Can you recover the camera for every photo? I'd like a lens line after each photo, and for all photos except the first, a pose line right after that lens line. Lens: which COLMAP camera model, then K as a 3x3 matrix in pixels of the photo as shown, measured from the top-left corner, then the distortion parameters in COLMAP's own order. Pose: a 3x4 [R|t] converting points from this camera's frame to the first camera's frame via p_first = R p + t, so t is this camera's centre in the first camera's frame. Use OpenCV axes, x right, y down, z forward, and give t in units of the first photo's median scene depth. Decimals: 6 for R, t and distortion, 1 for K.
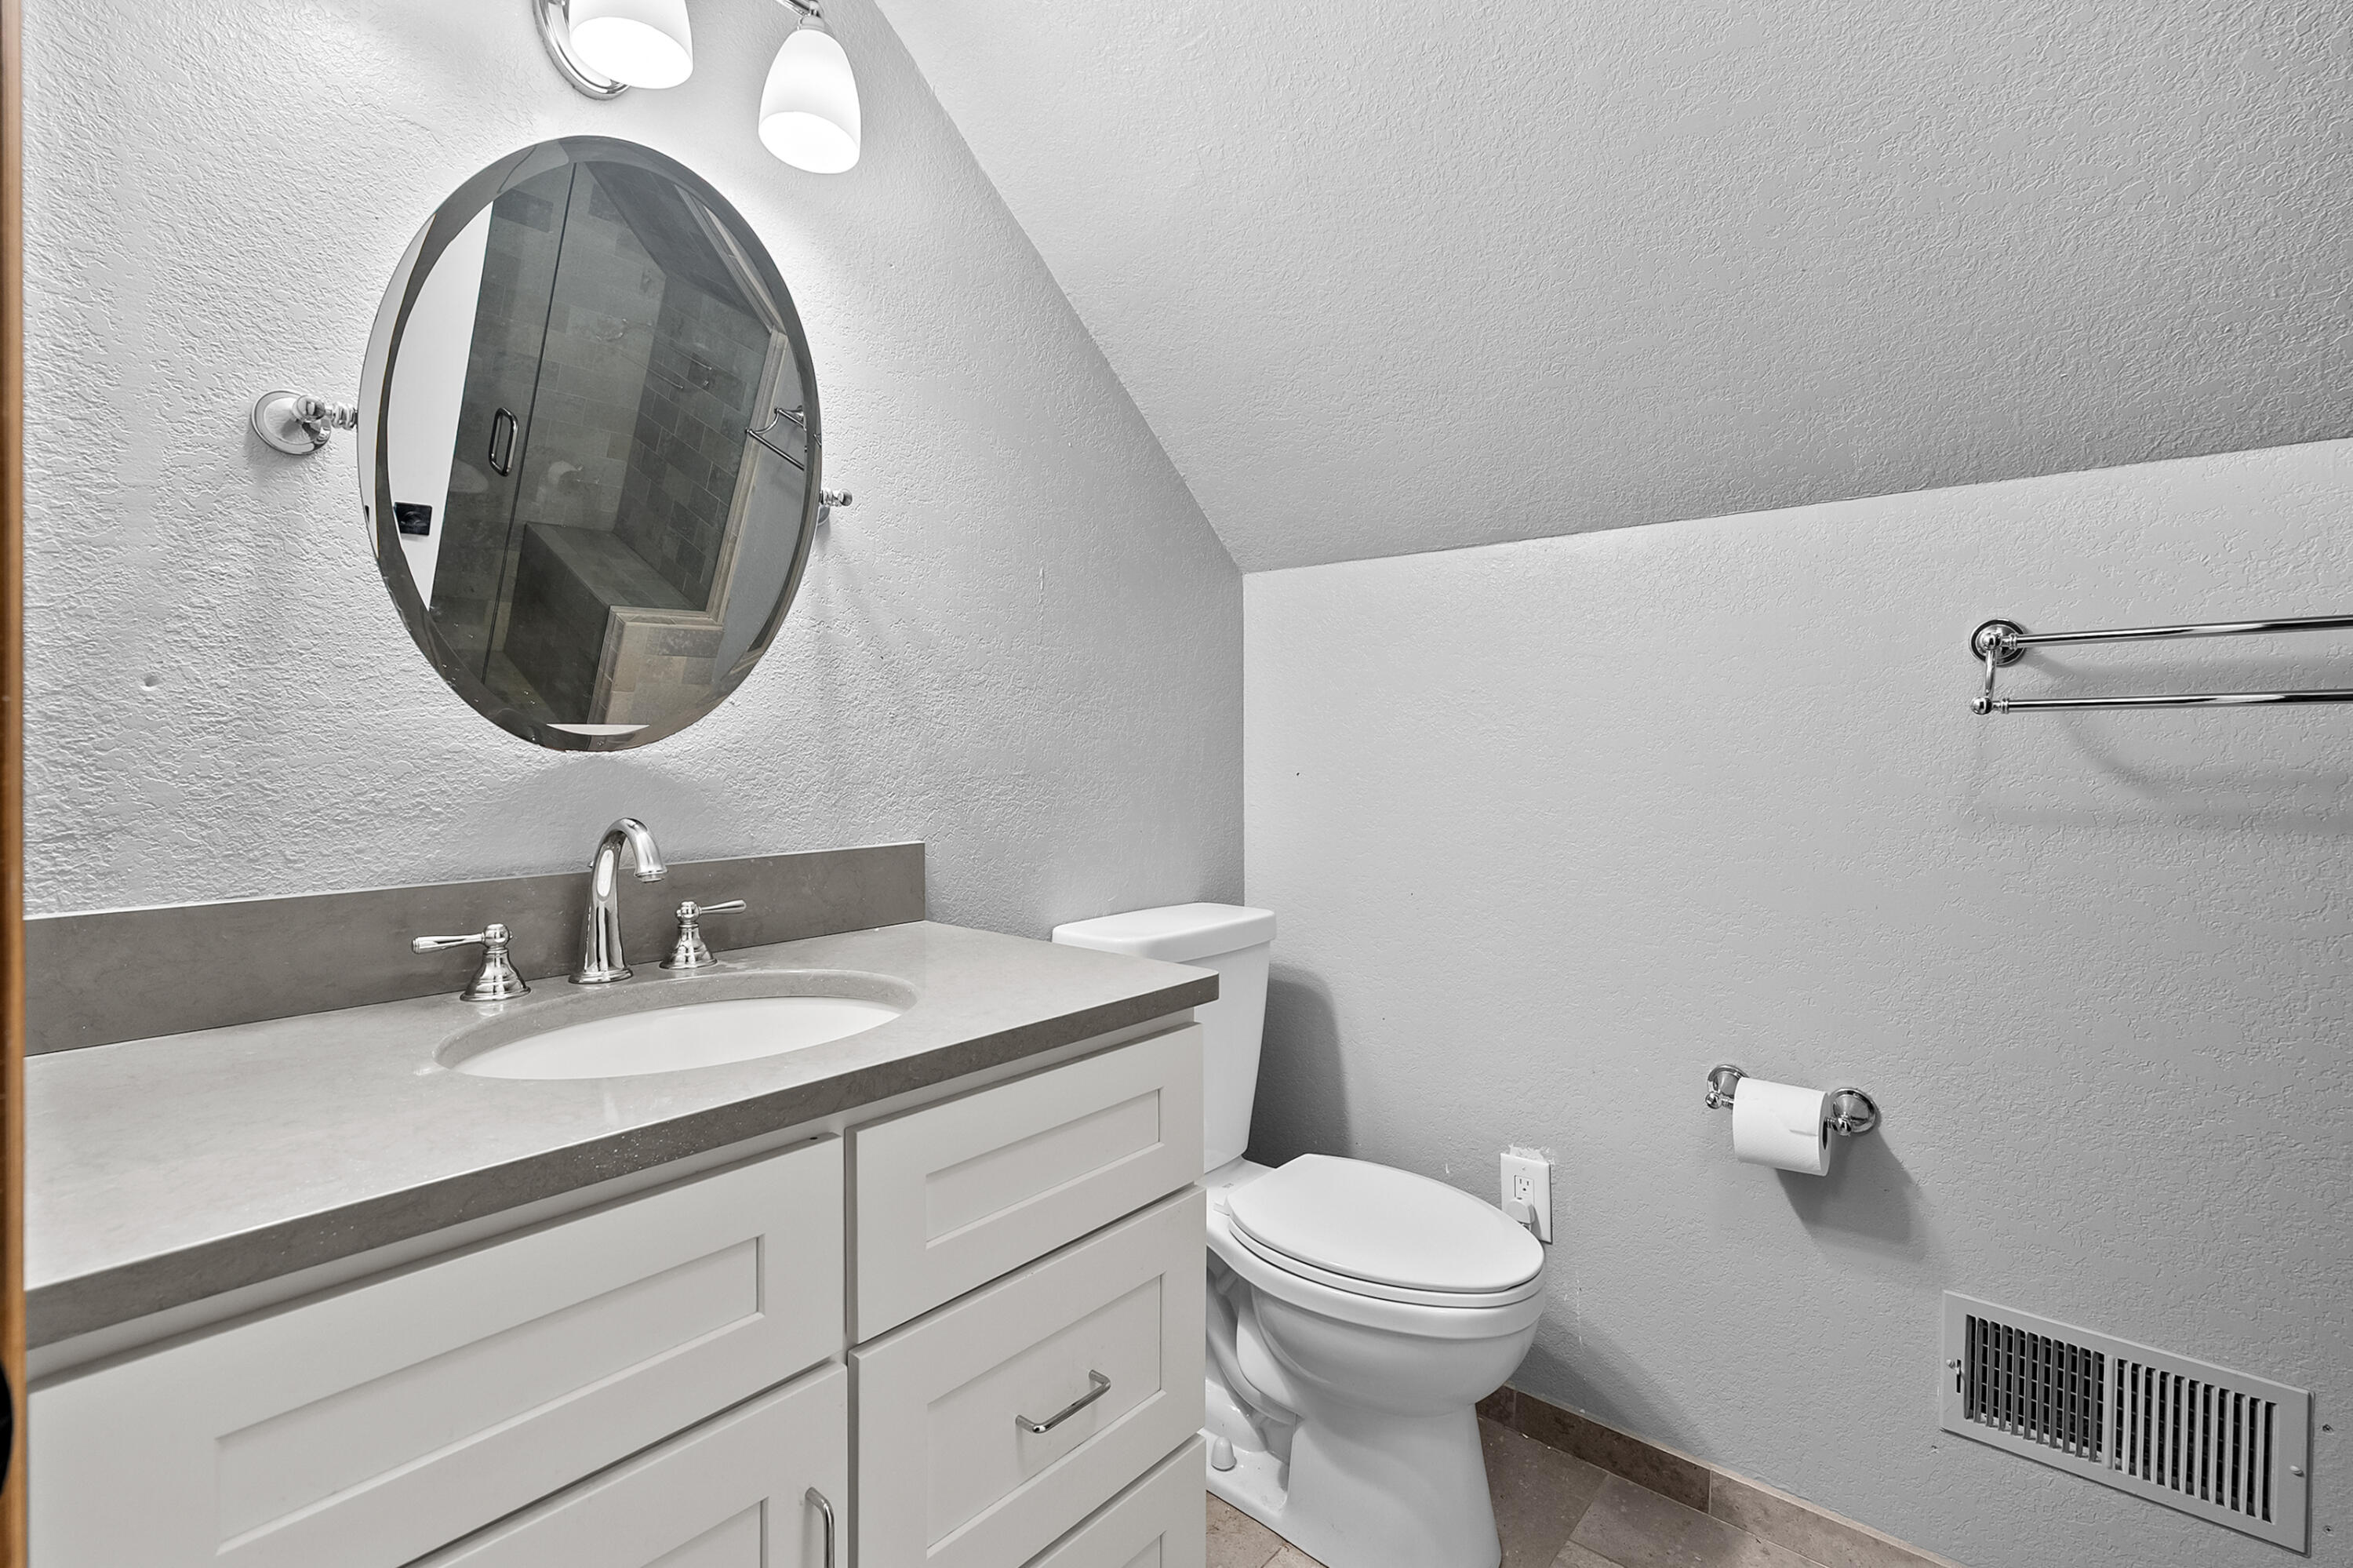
lens RADIAL K [[1075.6, 0, 1173.6], [0, 1075.6, 771.2], [0, 0, 1]] dist [-0.003709, -0.000582]
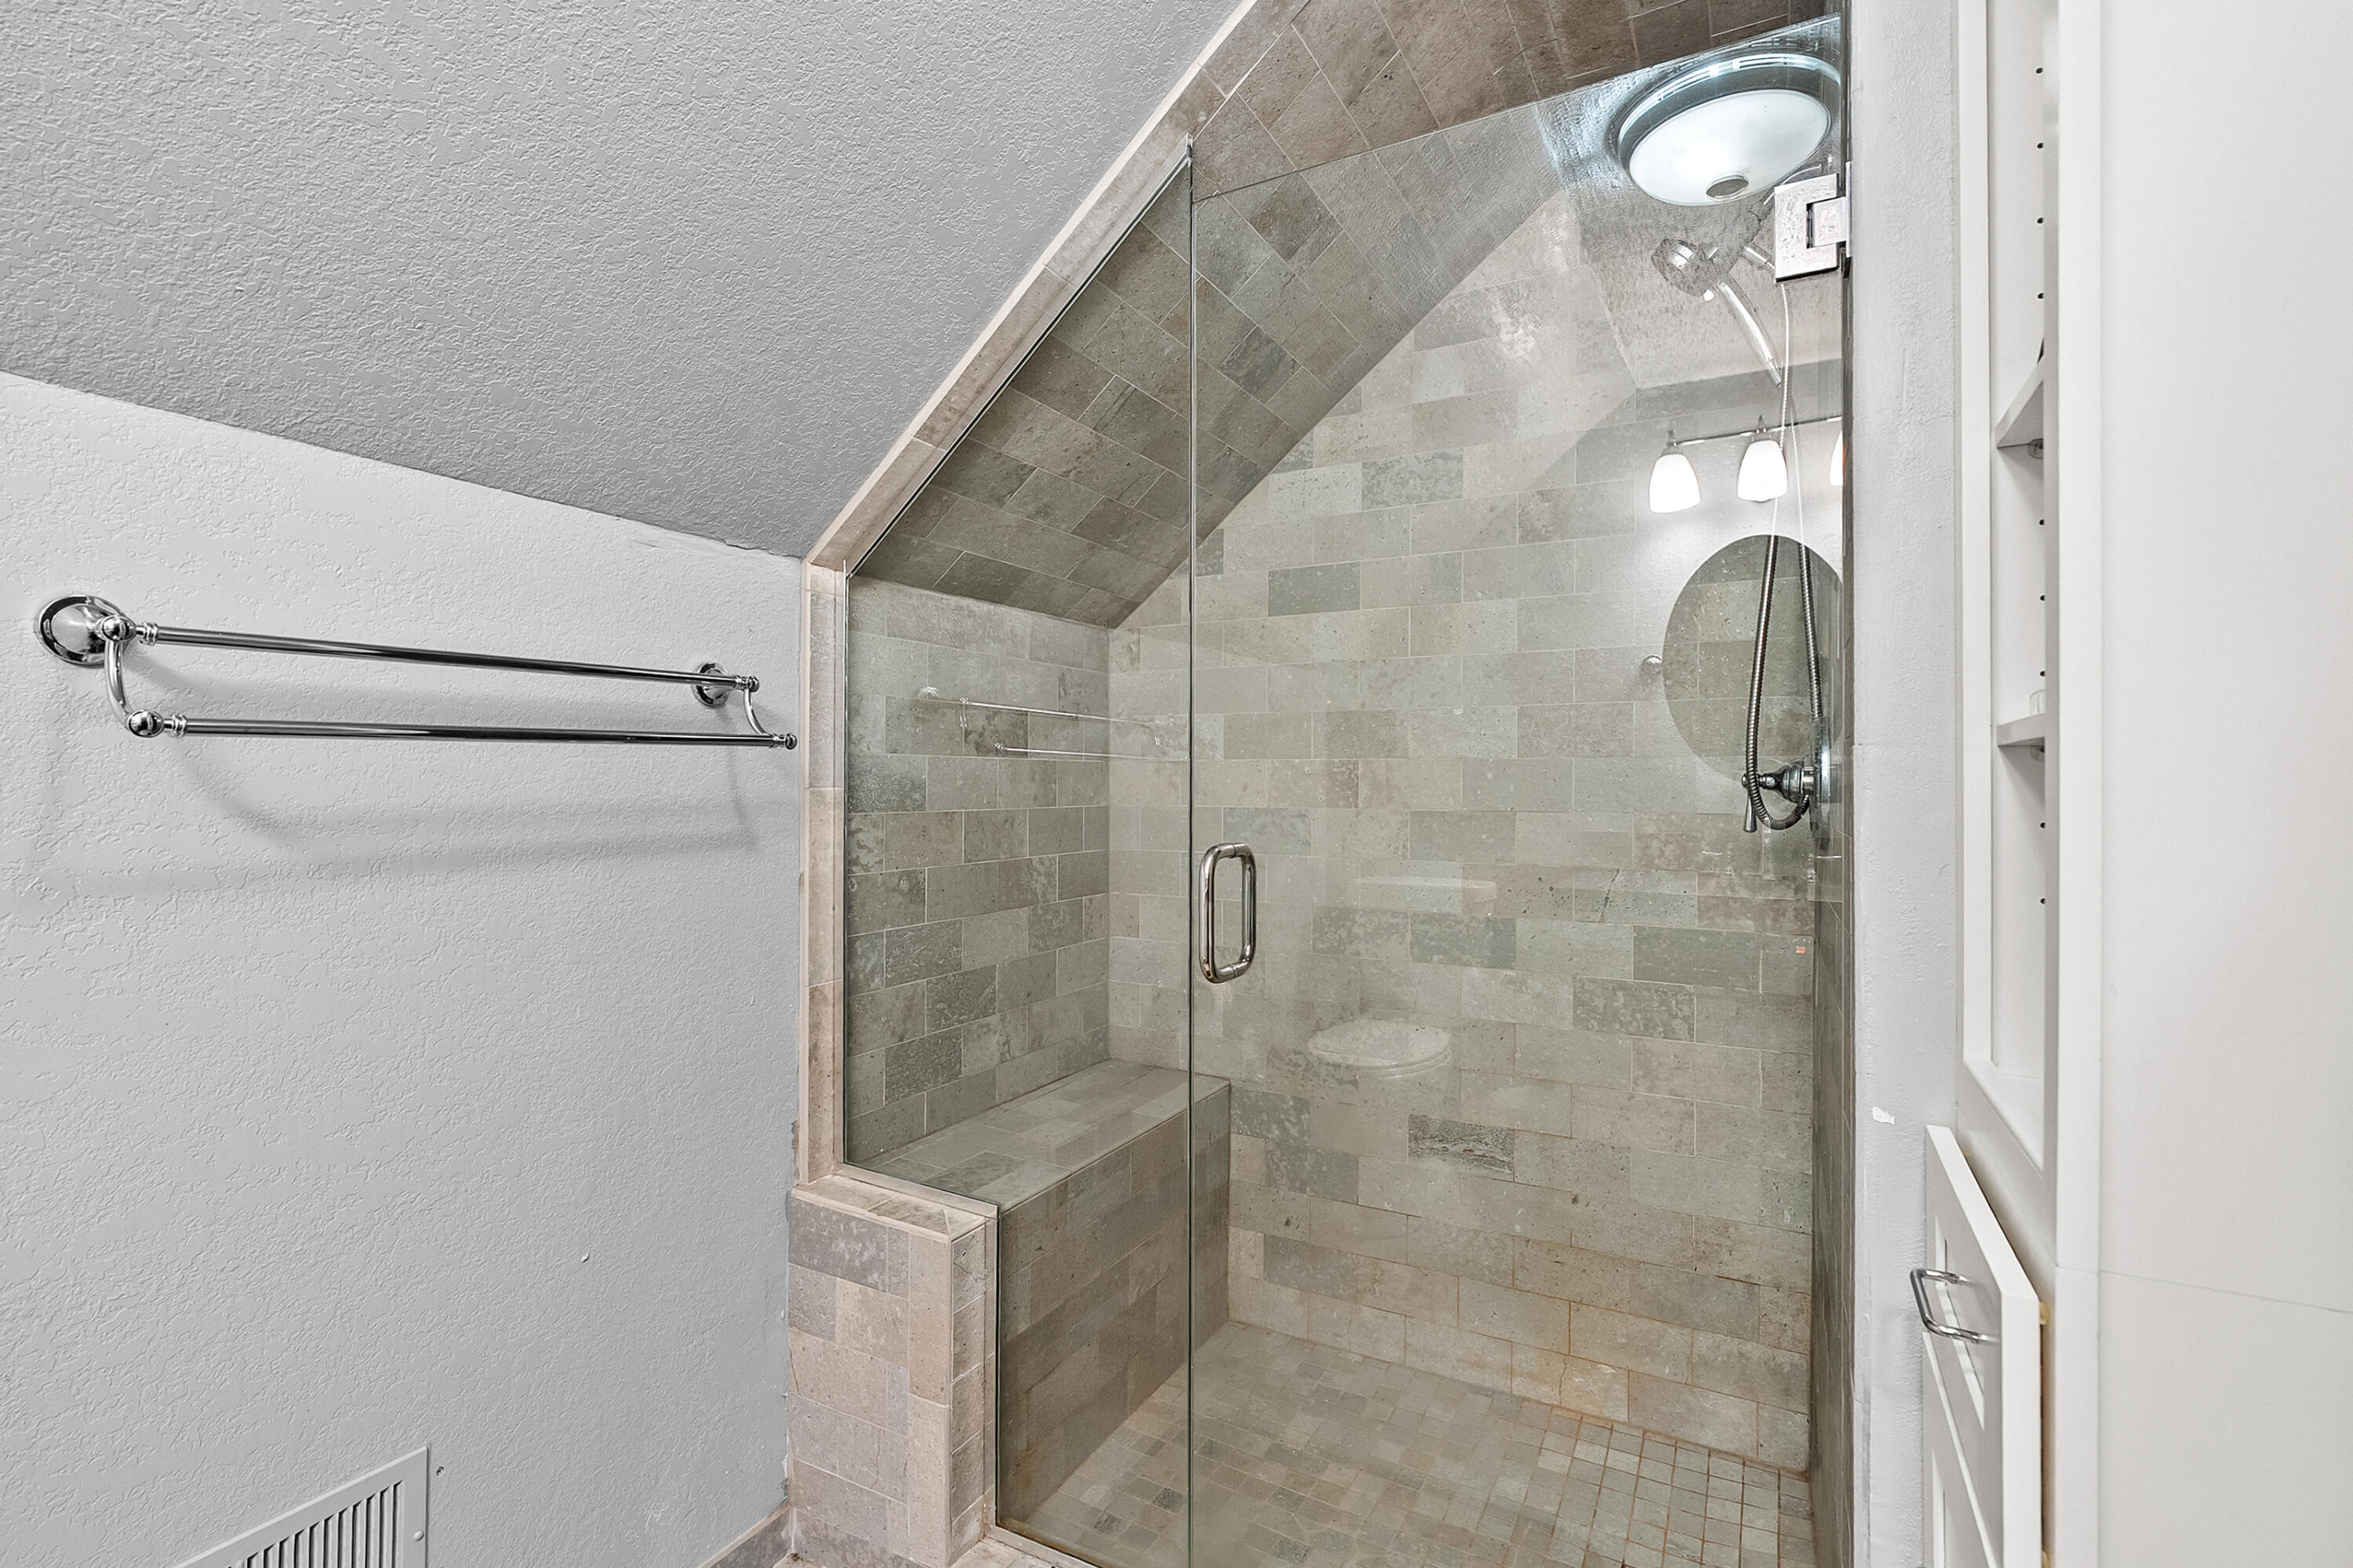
lens RADIAL K [[1075.6, 0, 1173.8], [0, 1075.6, 780.7], [0, 0, 1]] dist [-0.003709, -0.000582]
pose [[-0.217301, 0.000000, 0.976105, -0.039541], [0.022666, 0.999730, 0.005046, -0.014575], [-0.975842, 0.023220, -0.217242, 0.514738]]
